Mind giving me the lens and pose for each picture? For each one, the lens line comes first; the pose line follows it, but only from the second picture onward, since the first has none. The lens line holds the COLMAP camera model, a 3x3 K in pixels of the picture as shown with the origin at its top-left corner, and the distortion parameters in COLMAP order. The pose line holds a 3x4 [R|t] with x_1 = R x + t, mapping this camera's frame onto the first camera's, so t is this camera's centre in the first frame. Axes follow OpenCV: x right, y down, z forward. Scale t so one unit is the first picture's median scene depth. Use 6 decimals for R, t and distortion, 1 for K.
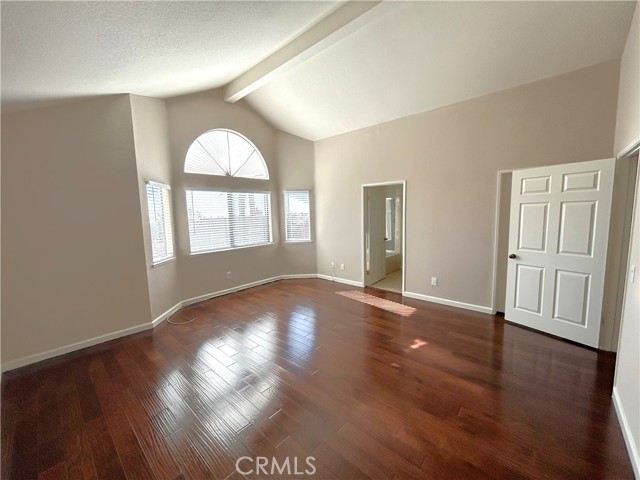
lens RADIAL K [[260.6, 0, 319.2], [0, 260.6, 238.3], [0, 0, 1]] dist [0.001384, -0.000052]
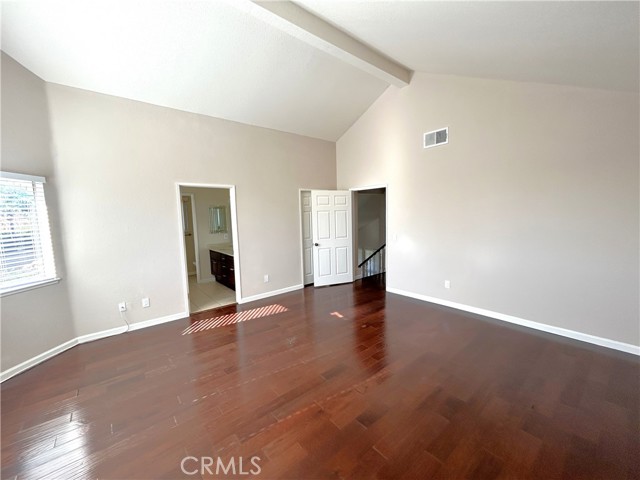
lens RADIAL K [[260.6, 0, 319.2], [0, 260.6, 238.3], [0, 0, 1]] dist [0.001384, -0.000052]
pose [[0.137394, -0.074526, 0.987709, -0.559838], [0.125732, 0.990412, 0.057240, -0.038771], [-0.982504, 0.116322, 0.145447, 0.525302]]
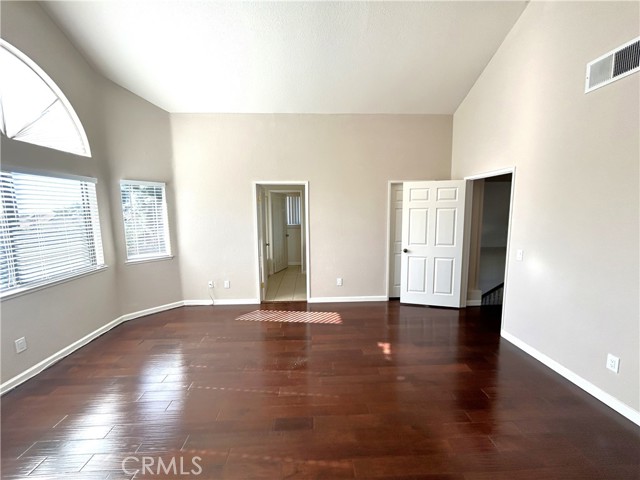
lens RADIAL K [[260.6, 0, 319.2], [0, 260.6, 238.3], [0, 0, 1]] dist [0.001384, -0.000052]
pose [[0.711163, -0.059434, 0.700510, -0.291618], [0.065669, 0.997679, 0.017978, -0.027587], [-0.699953, 0.033216, 0.713416, 0.279628]]
